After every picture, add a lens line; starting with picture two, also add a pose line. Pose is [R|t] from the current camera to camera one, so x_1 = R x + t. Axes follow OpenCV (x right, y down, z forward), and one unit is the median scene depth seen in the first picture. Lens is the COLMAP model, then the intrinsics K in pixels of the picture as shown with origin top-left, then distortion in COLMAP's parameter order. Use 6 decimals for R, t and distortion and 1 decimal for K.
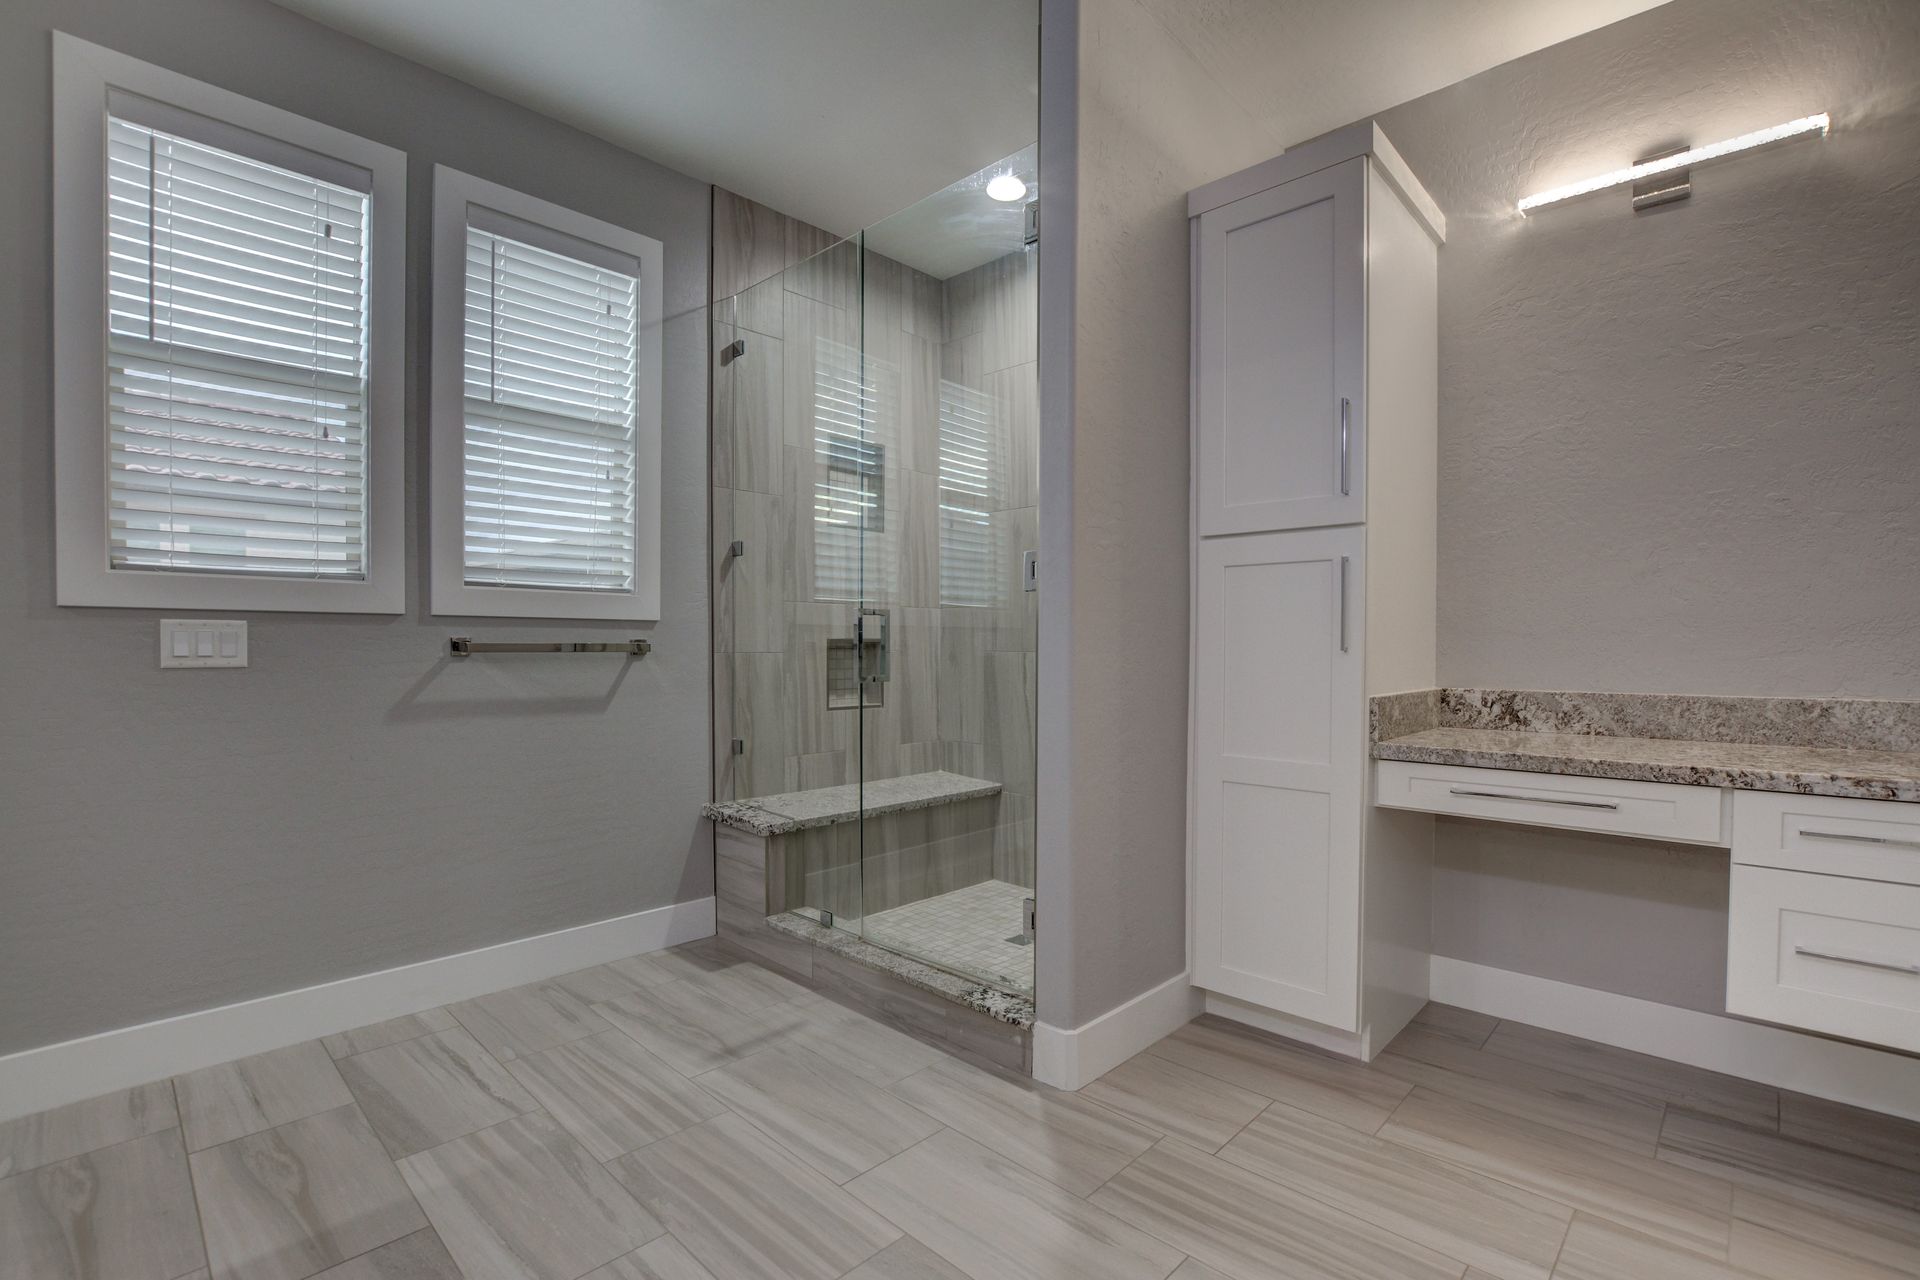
lens RADIAL K [[860.9, 0, 993.5], [0, 860.9, 644.0], [0, 0, 1]] dist [-0.035796, 0.007027]
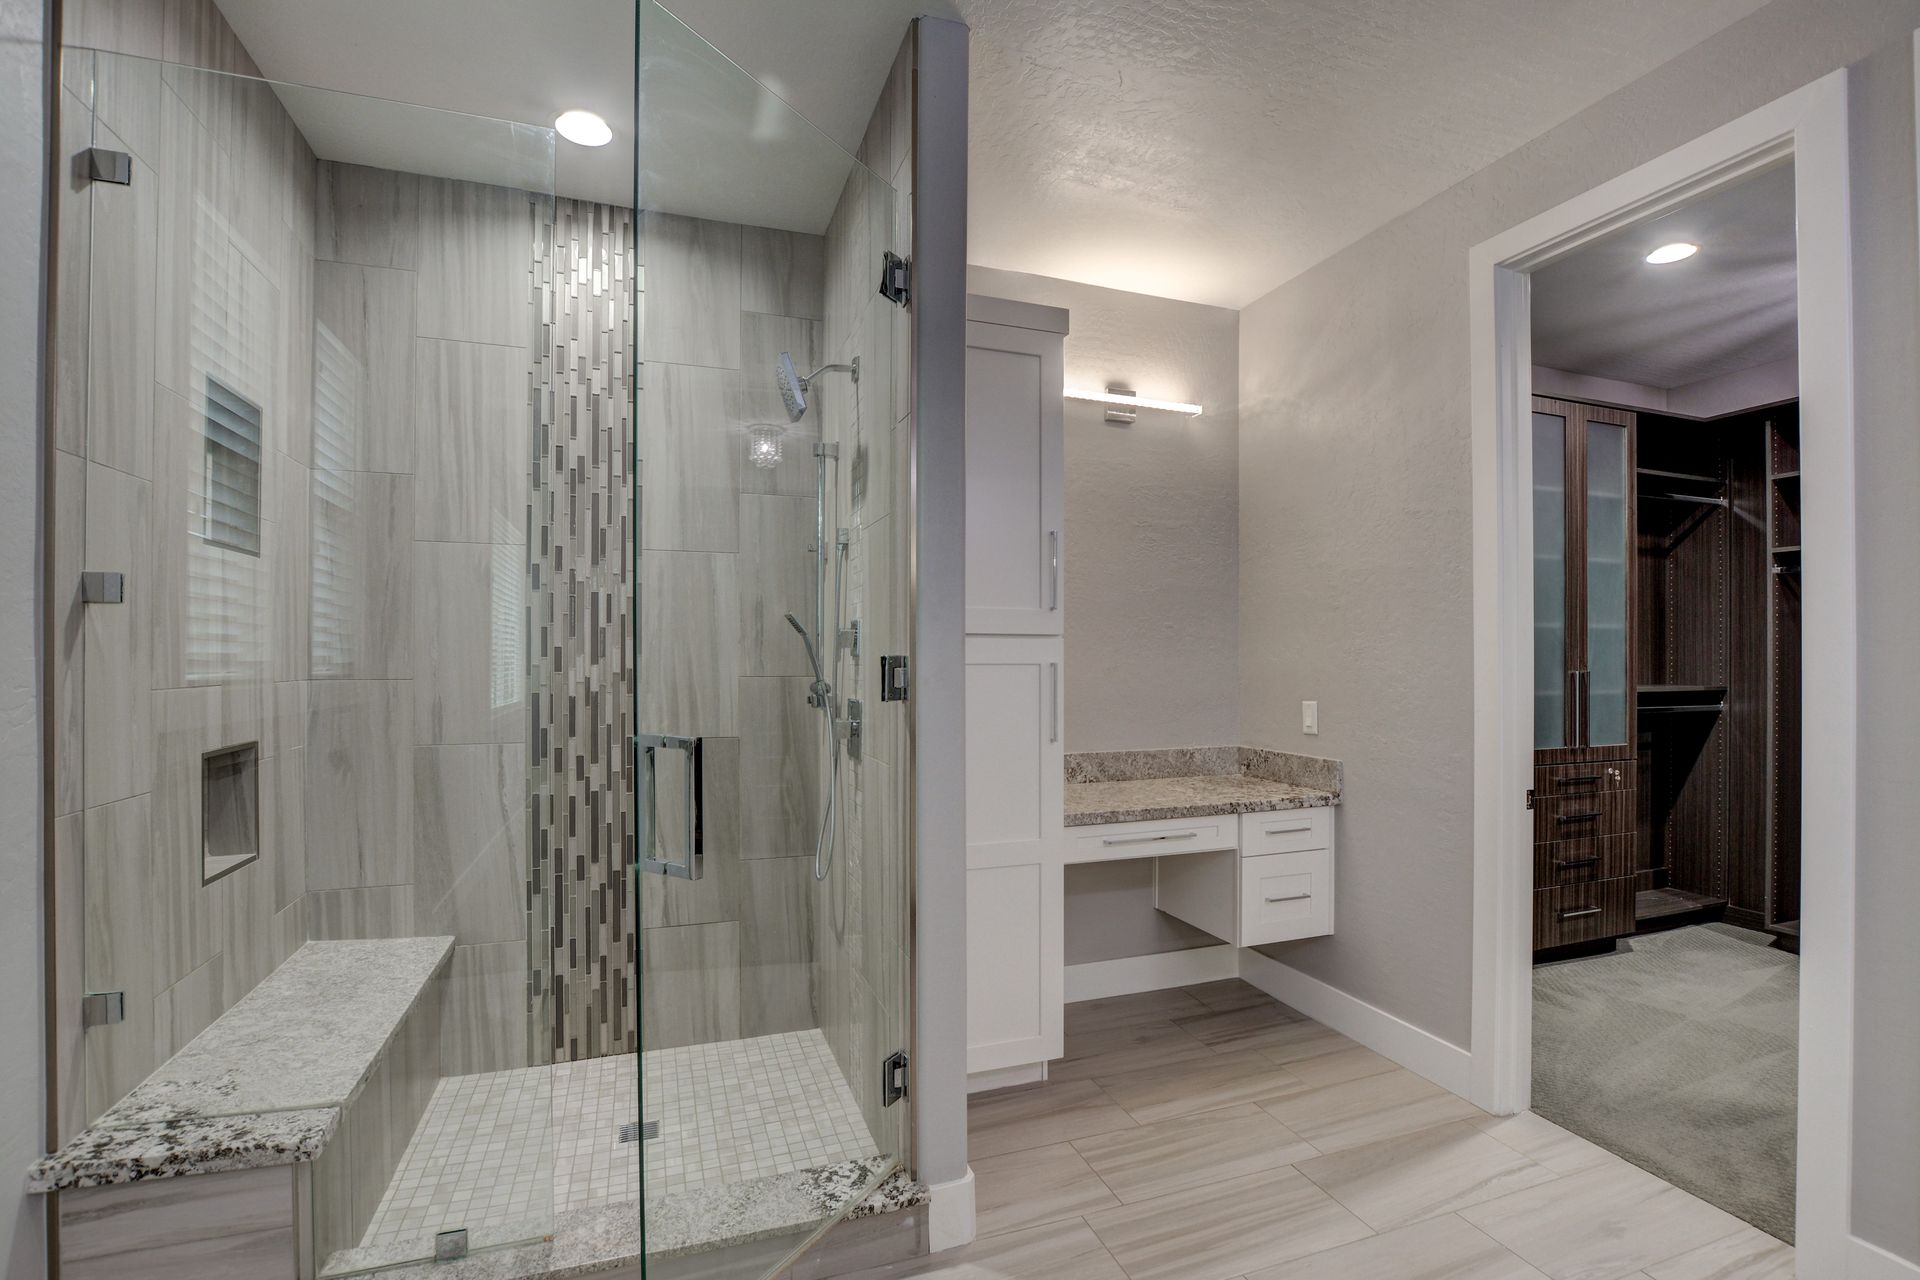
lens RADIAL K [[860.9, 0, 993.5], [0, 860.9, 644.0], [0, 0, 1]] dist [-0.035796, 0.007027]
pose [[0.463602, 0.017439, 0.885872, -0.657537], [-0.000779, 0.999814, -0.019274, -0.098557], [-0.886043, 0.008246, 0.463529, 0.487974]]
